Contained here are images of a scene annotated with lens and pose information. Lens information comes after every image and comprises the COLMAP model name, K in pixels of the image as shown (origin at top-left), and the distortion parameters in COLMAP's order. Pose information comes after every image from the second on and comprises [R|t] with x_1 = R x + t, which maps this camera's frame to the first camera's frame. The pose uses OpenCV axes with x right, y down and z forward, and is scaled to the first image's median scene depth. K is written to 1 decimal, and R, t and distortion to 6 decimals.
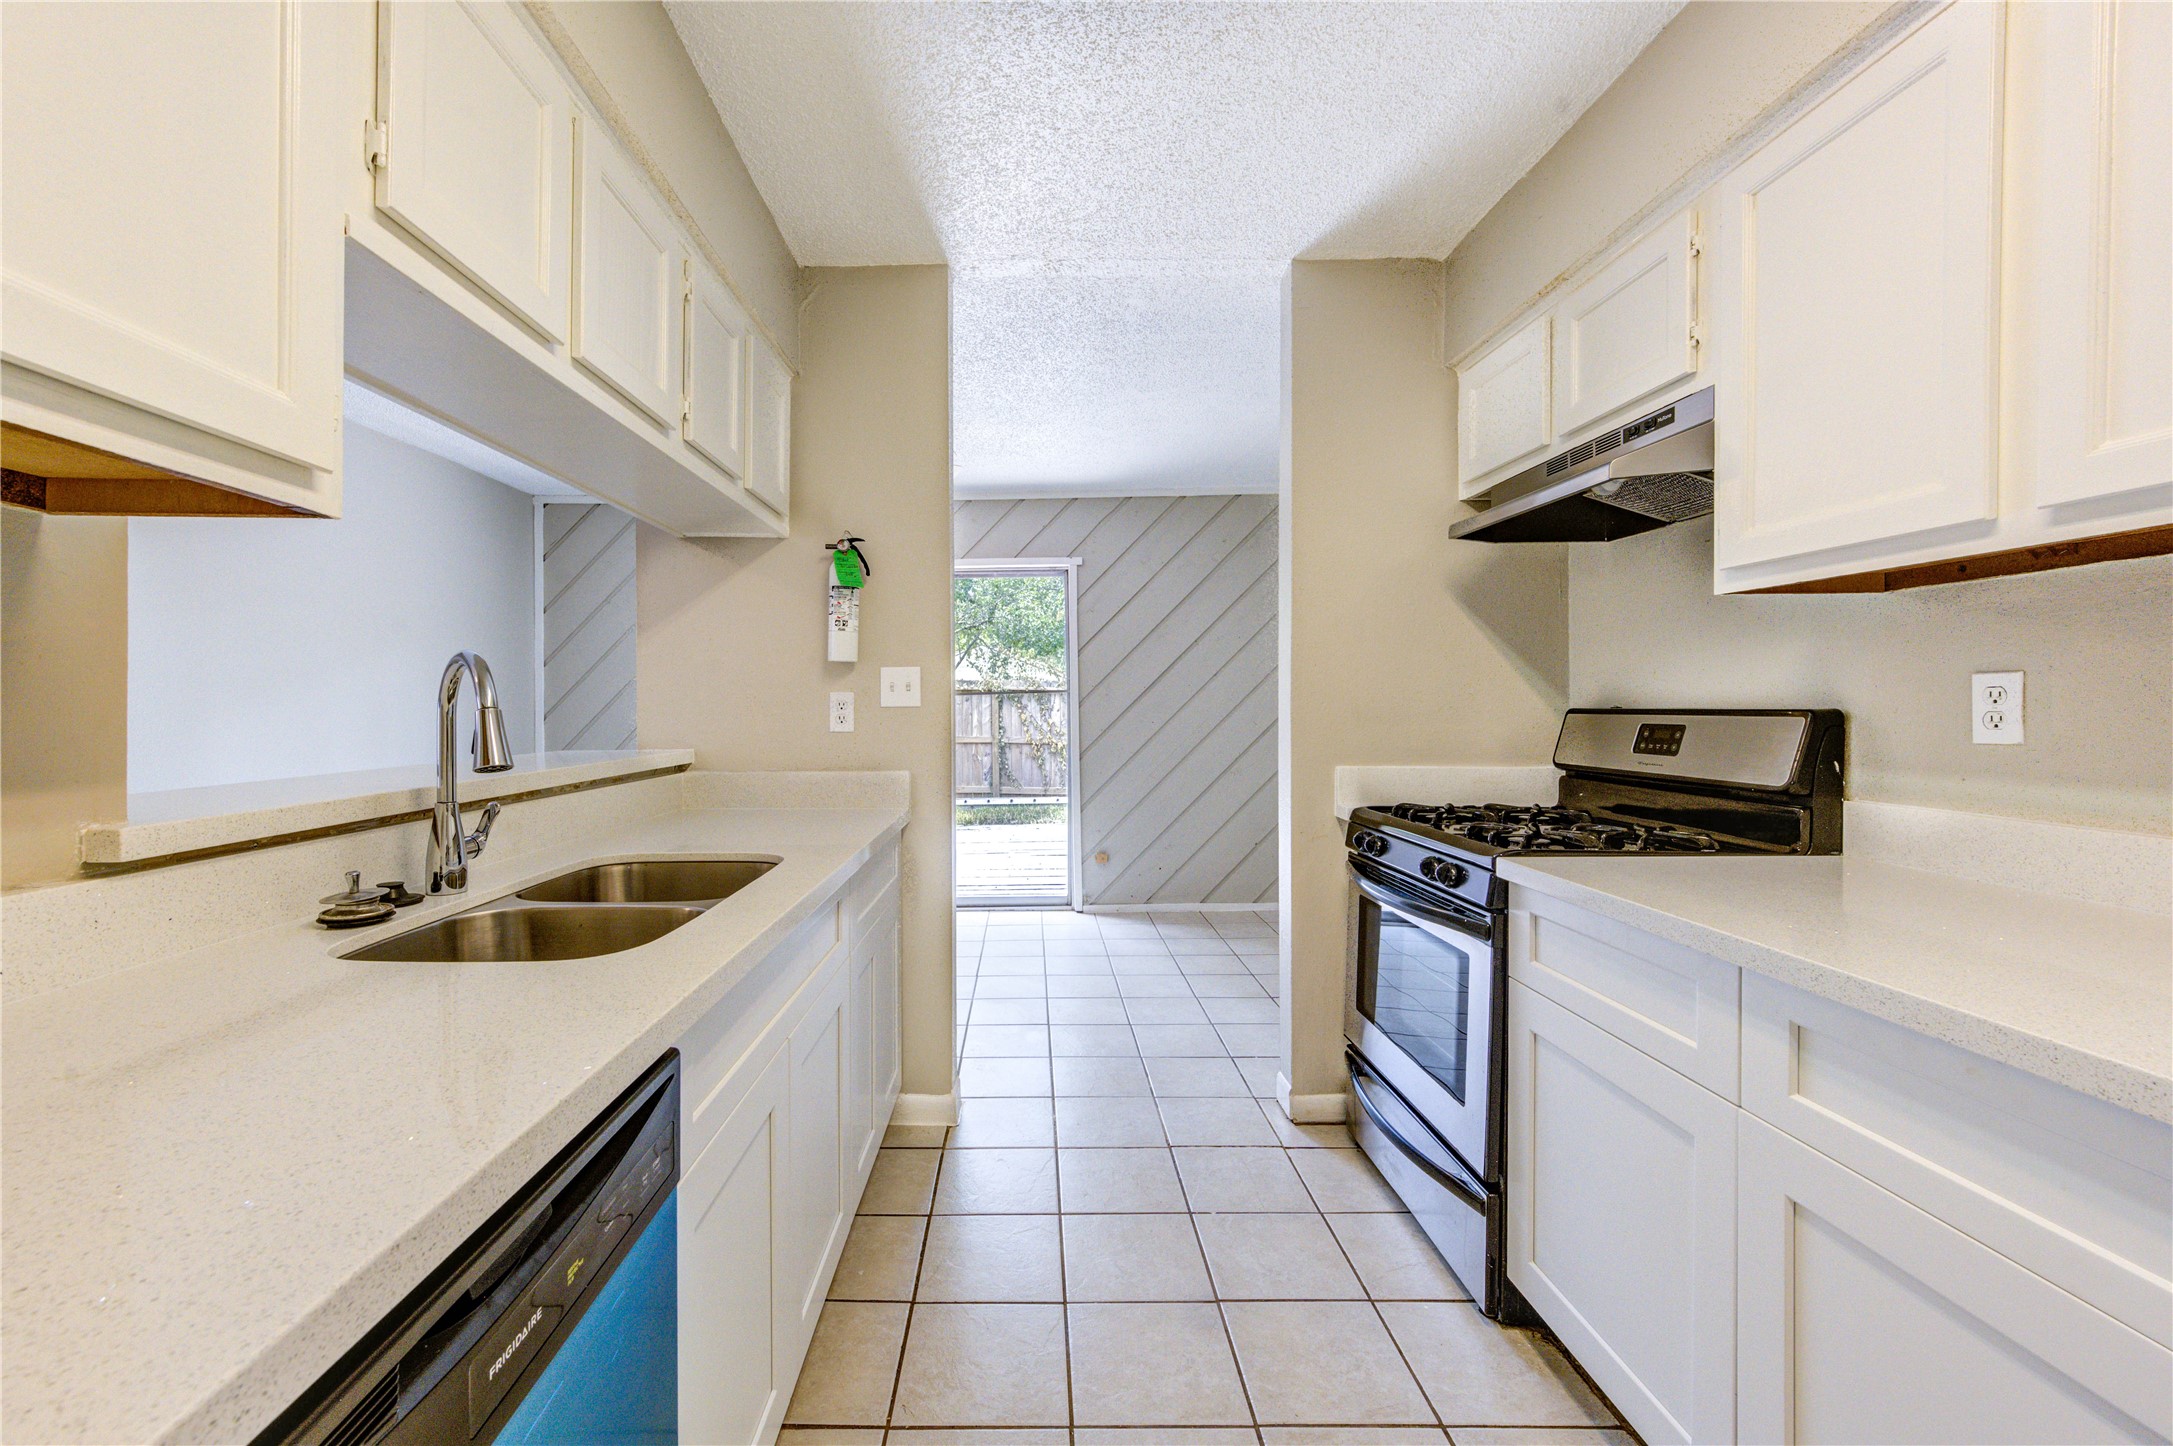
lens RADIAL K [[889.5, 0, 1034.7], [0, 889.5, 719.3], [0, 0, 1]] dist [0.001081, -0.002116]
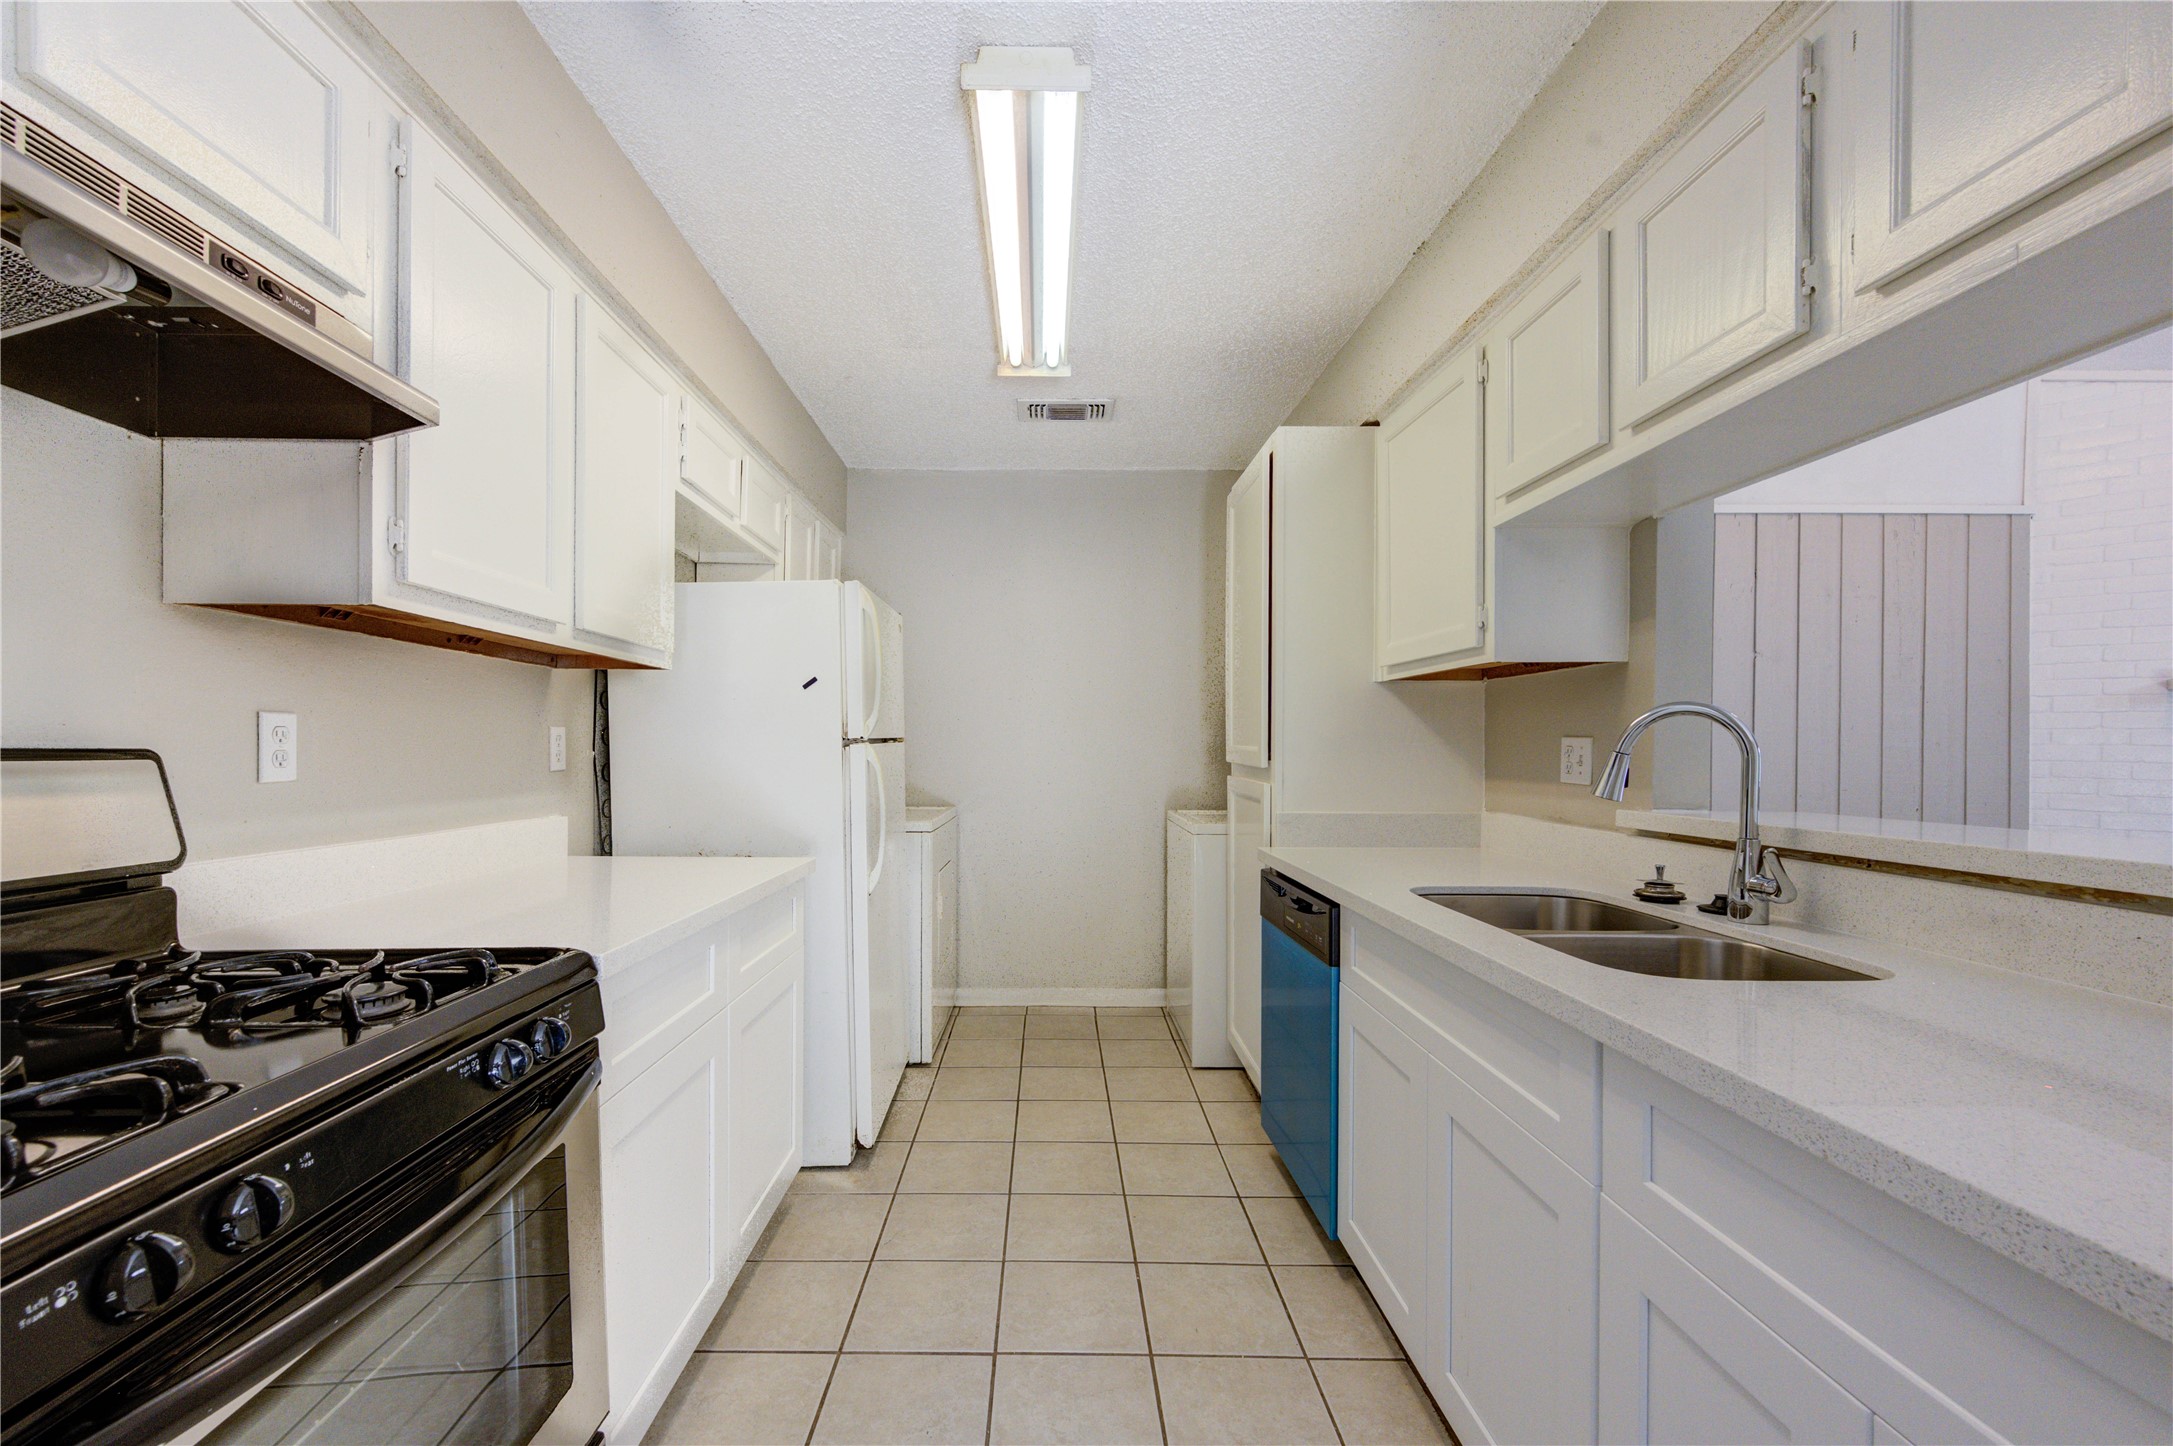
lens RADIAL K [[856.3, 0, 1071.1], [0, 856.3, 750.3], [0, 0, 1]] dist [0.006072, -0.000296]
pose [[-0.999814, -0.002843, -0.019065, 0.116179], [-0.003119, 0.999890, 0.014501, -0.016648], [0.019021, 0.014558, -0.999713, 1.286342]]
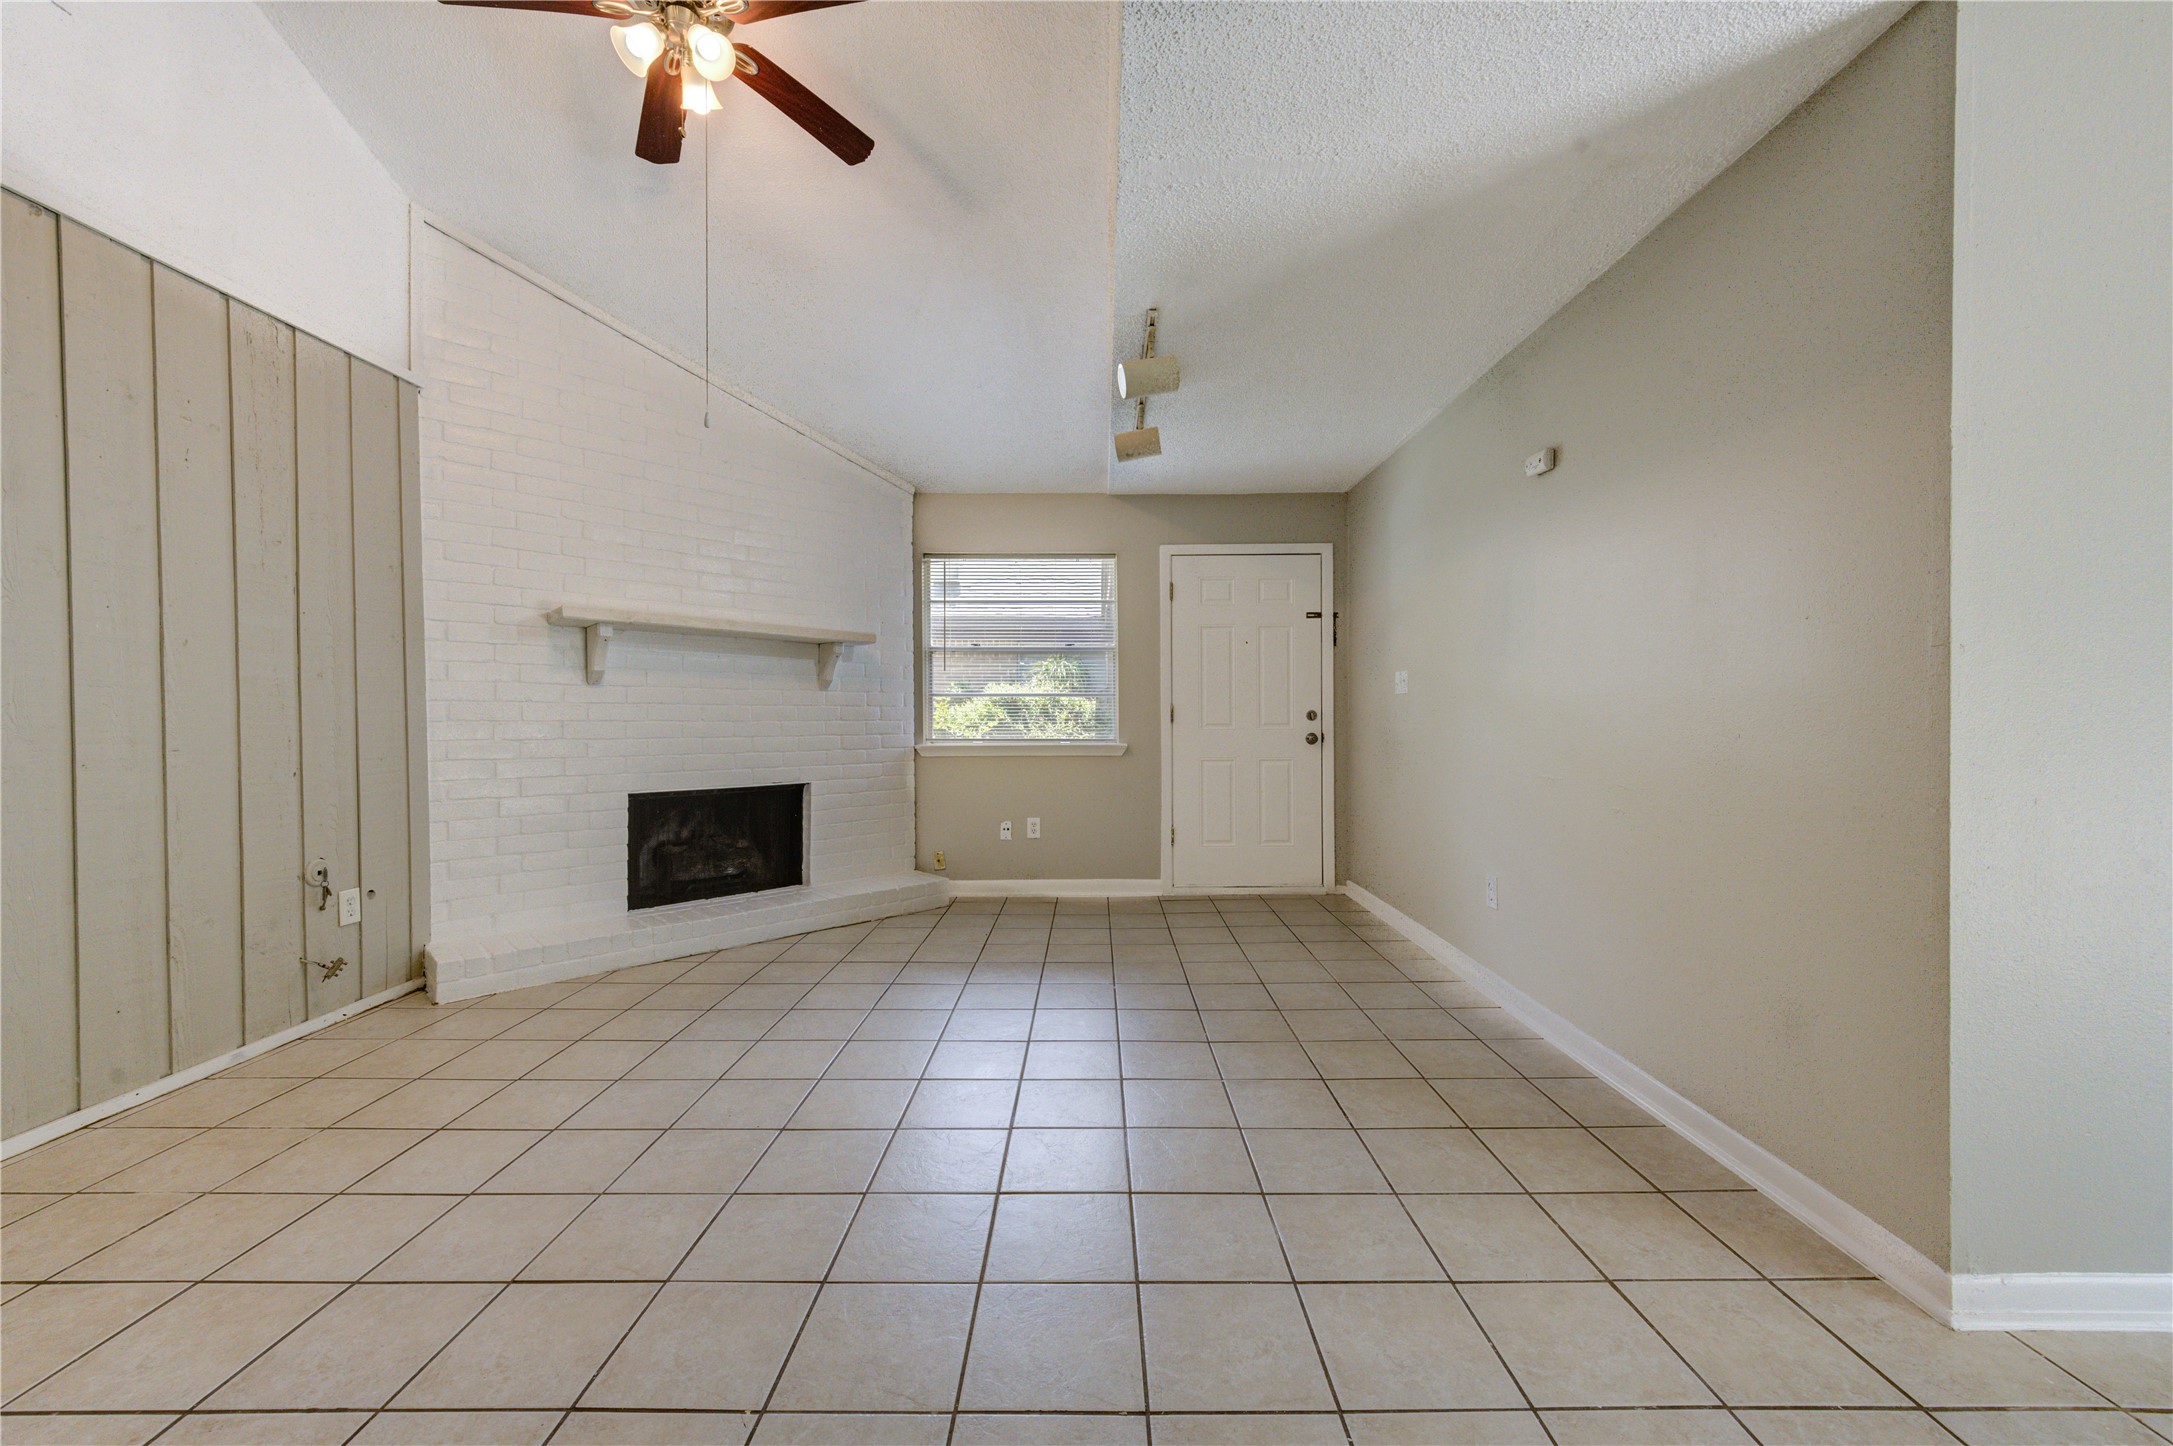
lens RADIAL K [[856.3, 0, 1080.4], [0, 856.3, 721.4], [0, 0, 1]] dist [0.006072, -0.000296]
pose [[0.001361, 0.016344, -0.999865, -0.619812], [-0.006969, 0.999842, 0.016335, 0.036924], [0.999975, 0.006946, 0.001475, 0.471532]]
